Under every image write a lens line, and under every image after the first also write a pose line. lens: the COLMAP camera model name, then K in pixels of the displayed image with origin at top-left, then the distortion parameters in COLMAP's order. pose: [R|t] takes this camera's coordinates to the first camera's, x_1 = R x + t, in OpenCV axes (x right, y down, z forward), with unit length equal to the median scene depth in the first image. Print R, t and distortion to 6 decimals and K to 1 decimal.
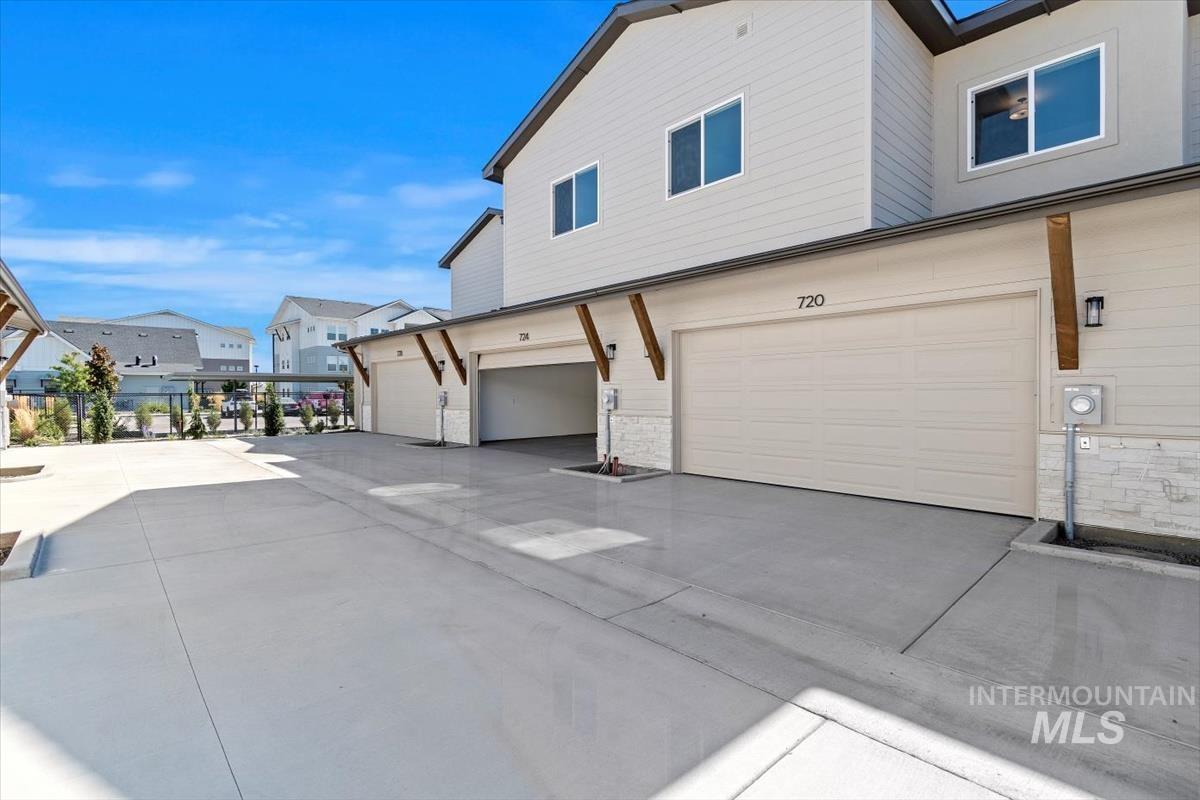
lens RADIAL K [[549.2, 0, 609.6], [0, 549.2, 397.6], [0, 0, 1]] dist [0.004875, -0.004924]
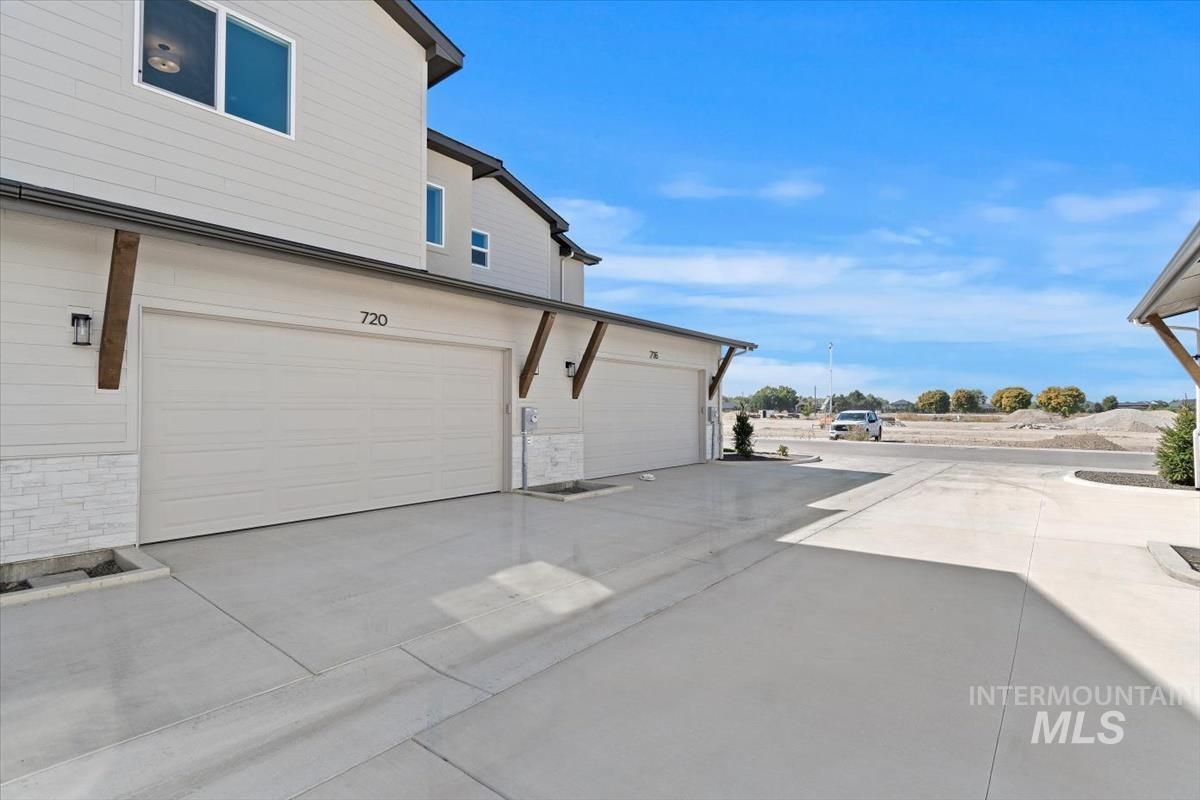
lens RADIAL K [[549.2, 0, 588.4], [0, 549.2, 398.4], [0, 0, 1]] dist [0.004875, -0.004924]
pose [[-0.109654, 0.025761, 0.993636, -0.553296], [0.009107, 0.999648, -0.024912, -0.003530], [-0.993928, 0.006317, -0.109850, 0.615464]]
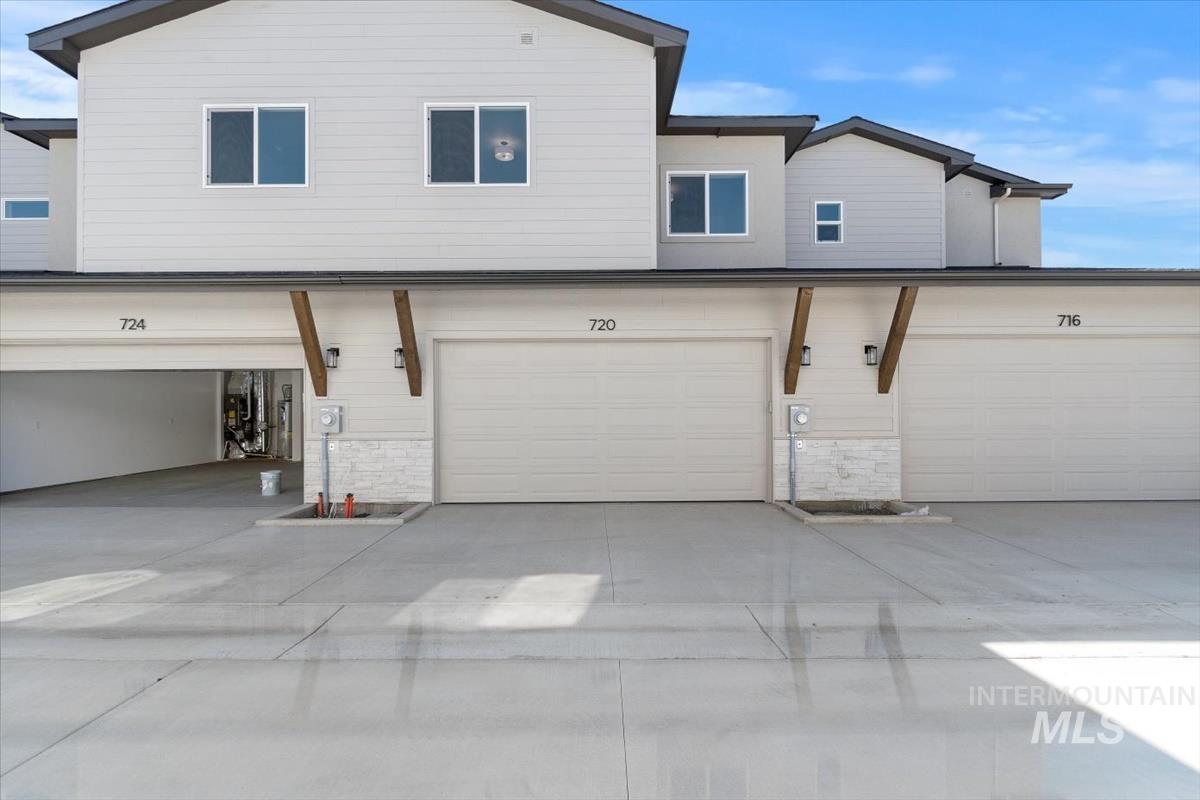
lens RADIAL K [[549.2, 0, 597.4], [0, 549.2, 404.6], [0, 0, 1]] dist [0.004875, -0.004924]
pose [[0.686517, 0.007889, 0.727071, -0.350365], [0.008198, 0.999794, -0.018589, -0.000441], [-0.727068, 0.018722, 0.686310, 0.236197]]
